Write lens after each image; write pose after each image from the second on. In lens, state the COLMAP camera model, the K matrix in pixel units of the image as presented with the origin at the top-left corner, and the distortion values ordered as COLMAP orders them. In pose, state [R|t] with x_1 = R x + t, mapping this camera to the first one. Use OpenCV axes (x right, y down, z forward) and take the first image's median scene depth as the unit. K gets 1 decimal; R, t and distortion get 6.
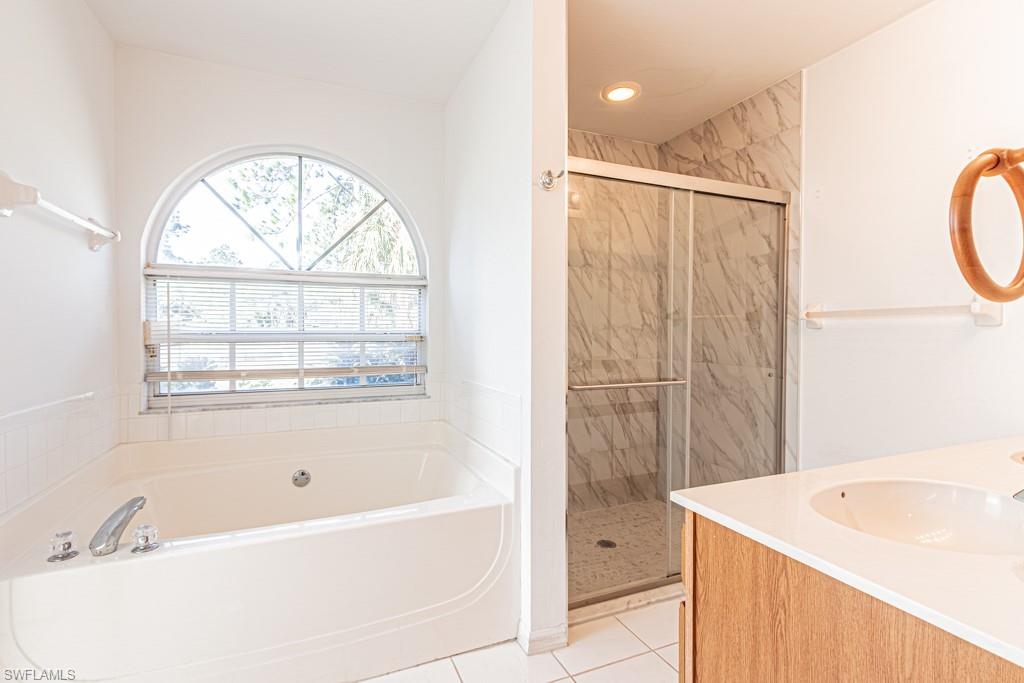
lens RADIAL K [[466.8, 0, 512.0], [0, 466.8, 341.5], [0, 0, 1]] dist [0.004238, 0.000312]
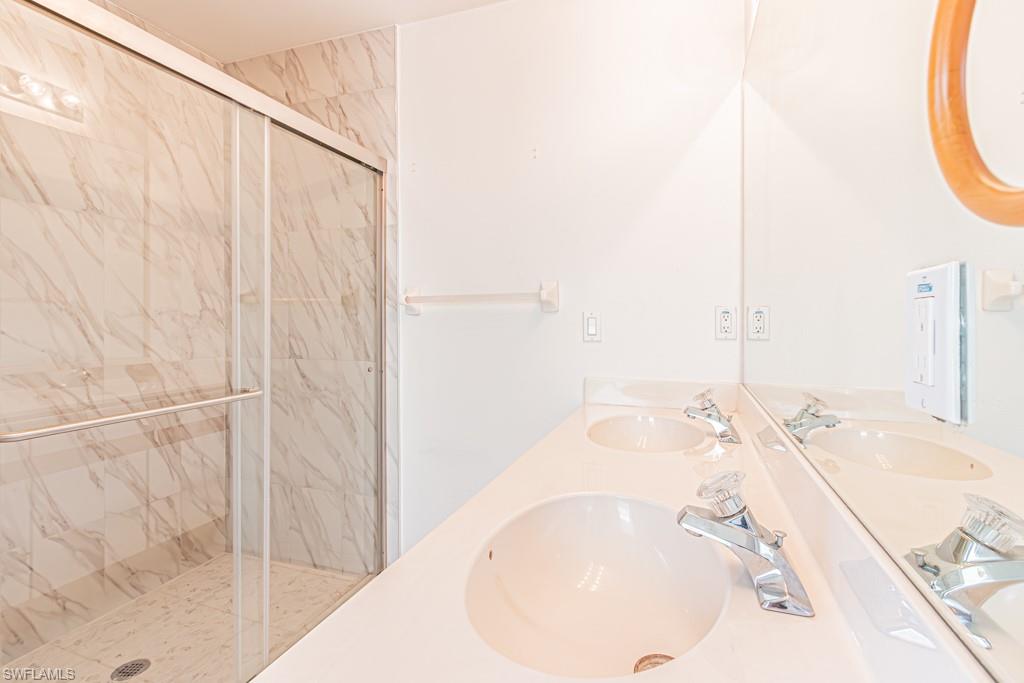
lens RADIAL K [[480.8, 0, 503.3], [0, 480.8, 320.1], [0, 0, 1]] dist [0.007350, 0.000193]
pose [[0.697832, -0.005174, 0.716242, 0.087849], [0.020840, 0.999697, -0.013083, -0.001686], [-0.715958, 0.024056, 0.697729, 0.195060]]
